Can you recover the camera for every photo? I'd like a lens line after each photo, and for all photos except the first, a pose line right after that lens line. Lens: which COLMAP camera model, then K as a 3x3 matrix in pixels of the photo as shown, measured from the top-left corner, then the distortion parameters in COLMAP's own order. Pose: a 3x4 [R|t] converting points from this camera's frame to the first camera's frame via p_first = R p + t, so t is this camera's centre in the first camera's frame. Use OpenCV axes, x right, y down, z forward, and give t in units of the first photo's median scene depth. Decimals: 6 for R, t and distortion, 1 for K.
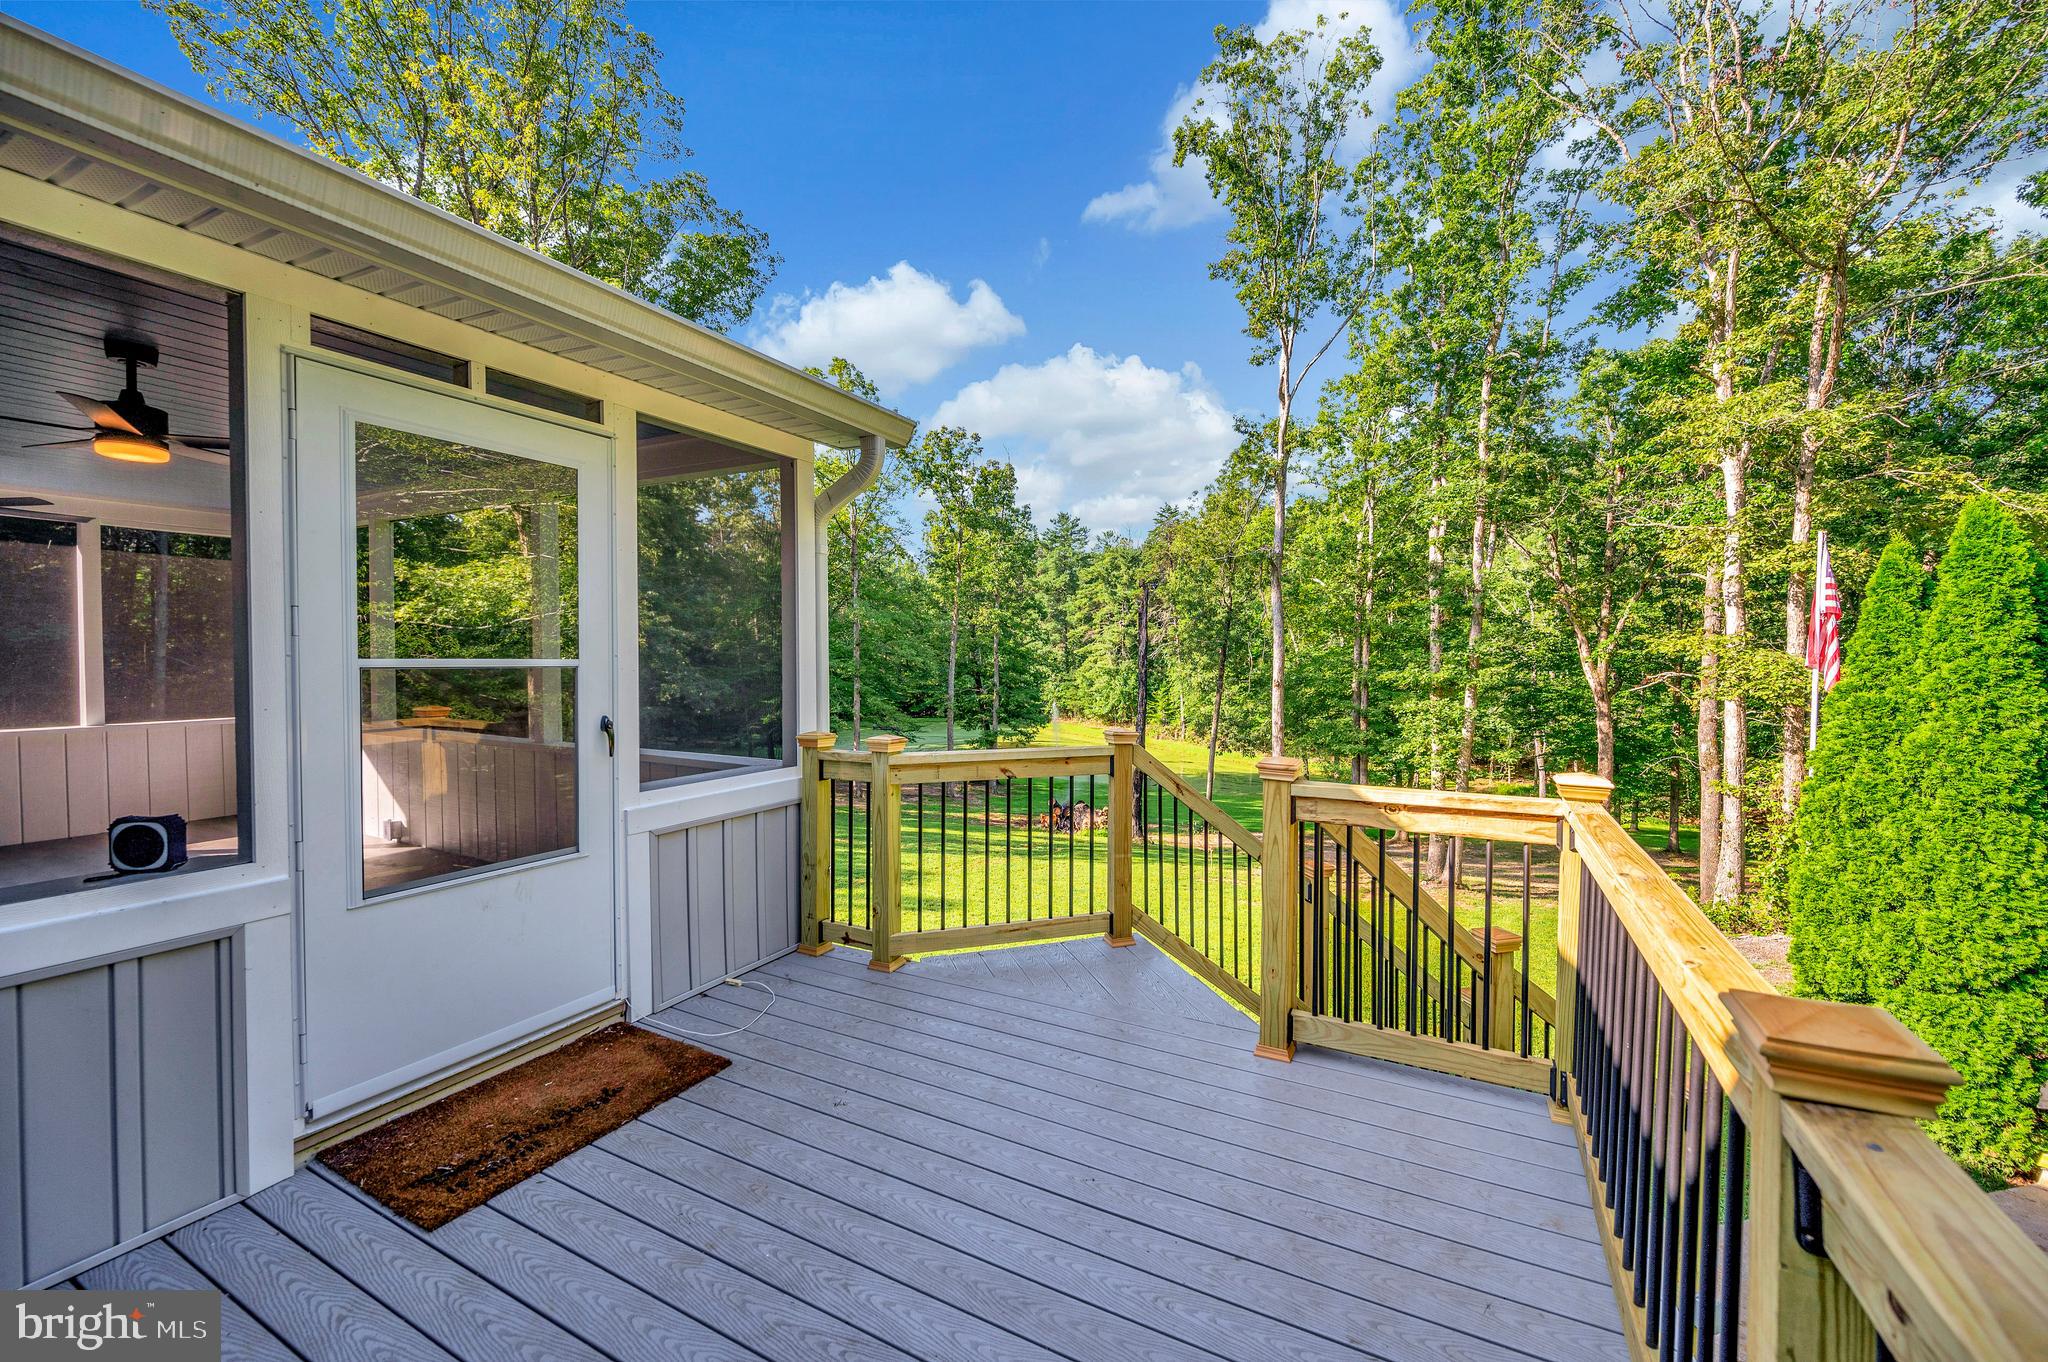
lens RADIAL K [[815.6, 0, 1029.3], [0, 815.6, 672.1], [0, 0, 1]] dist [-0.002699, -0.000044]
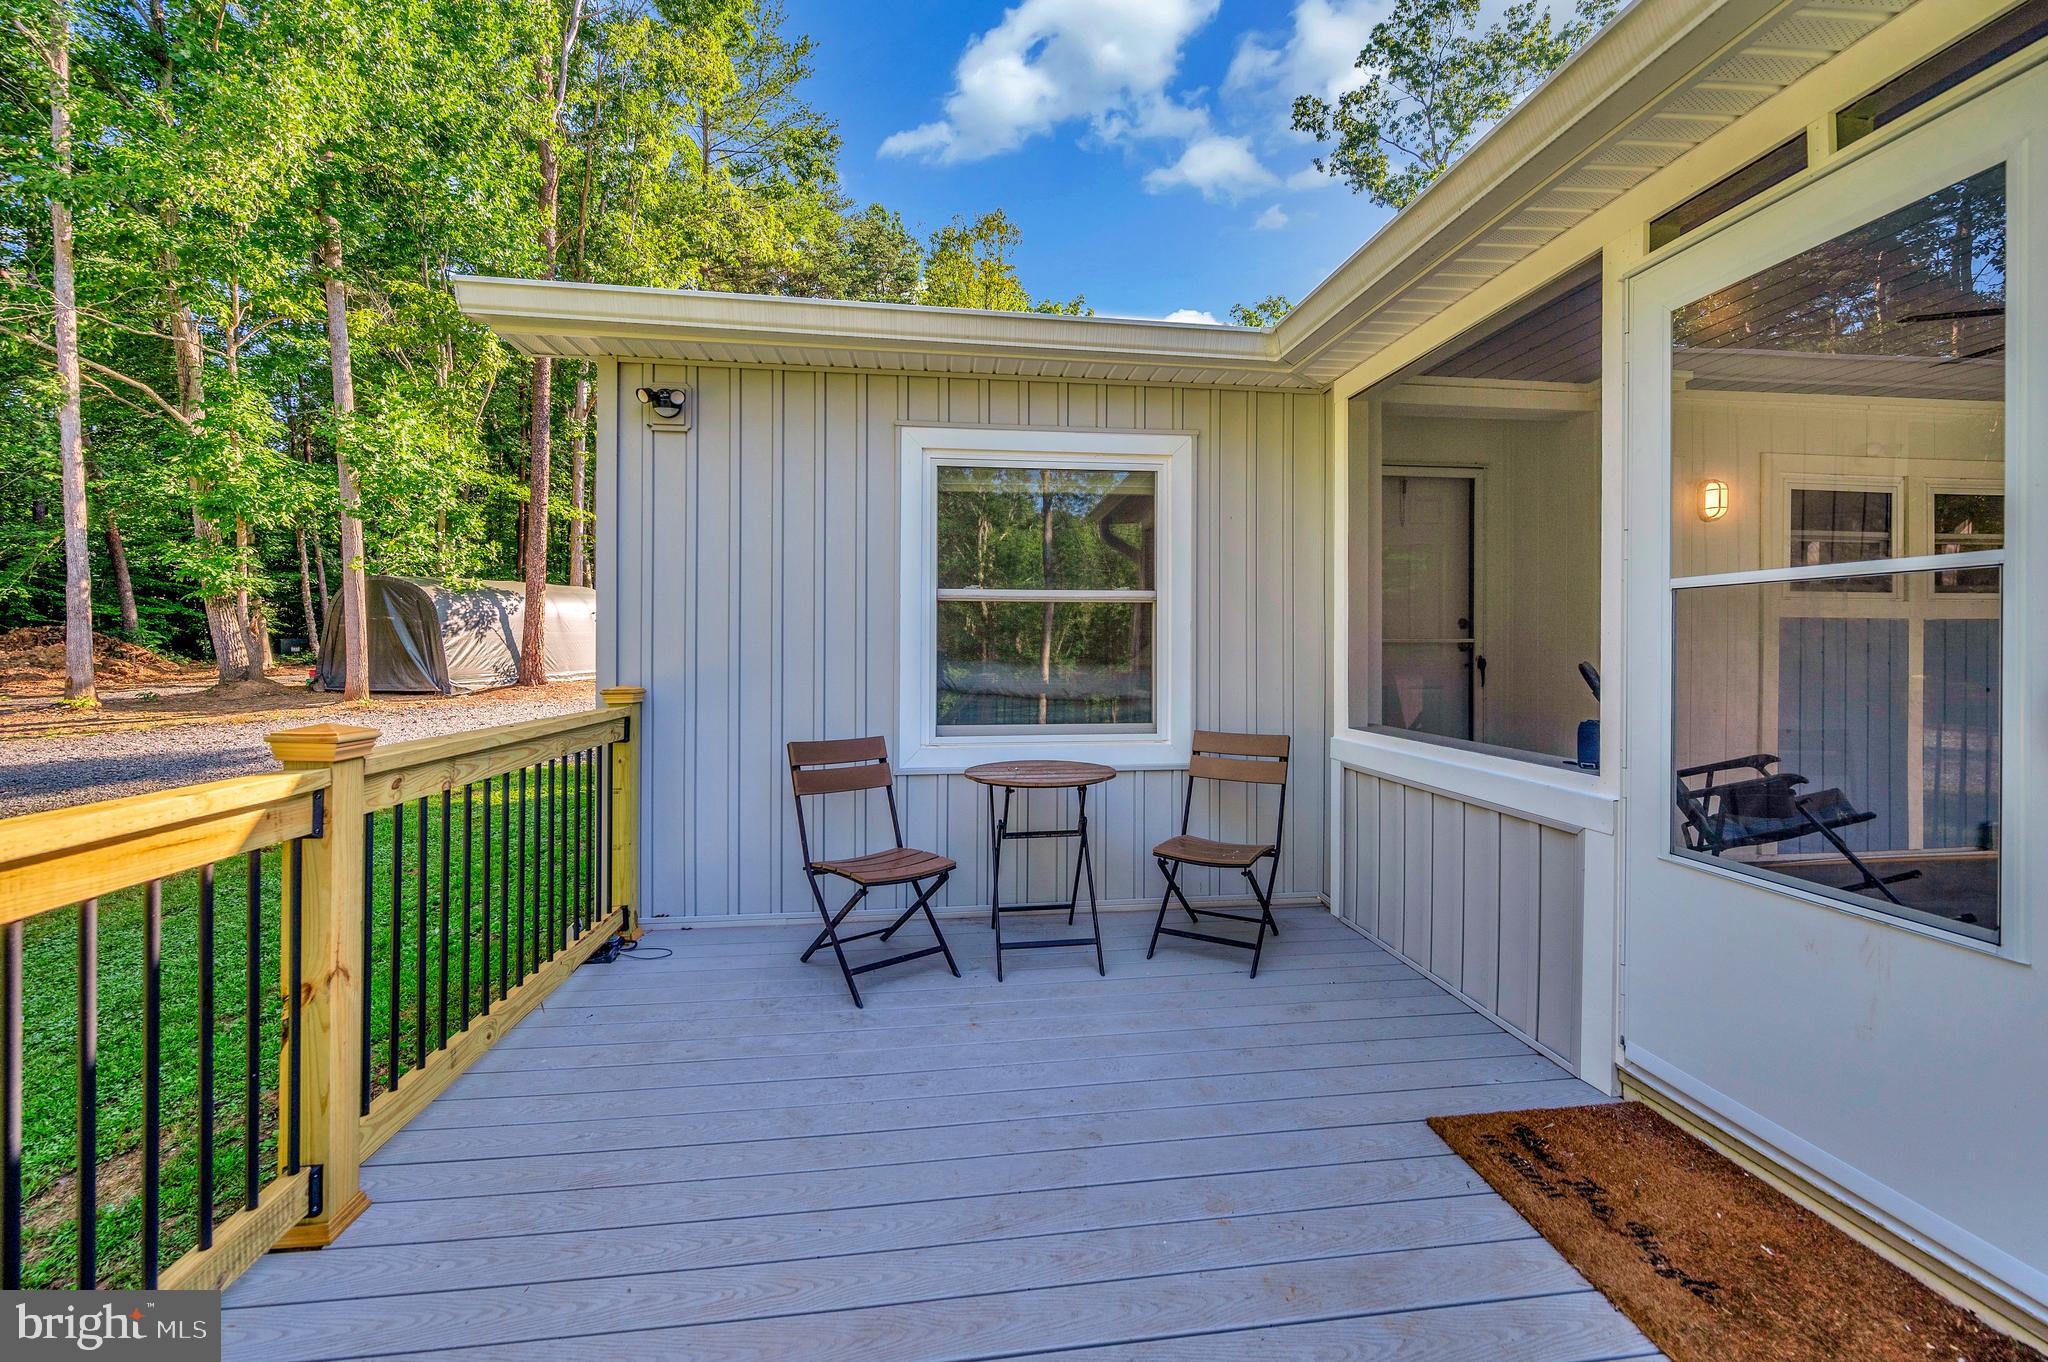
lens RADIAL K [[825.1, 0, 1038.9], [0, 825.1, 648.6], [0, 0, 1]] dist [-0.001442, -0.000136]
pose [[-0.811736, 0.003434, -0.584014, 0.267931], [-0.009628, 0.999768, 0.019261, 0.048926], [0.583945, 0.021258, -0.811515, 1.398946]]
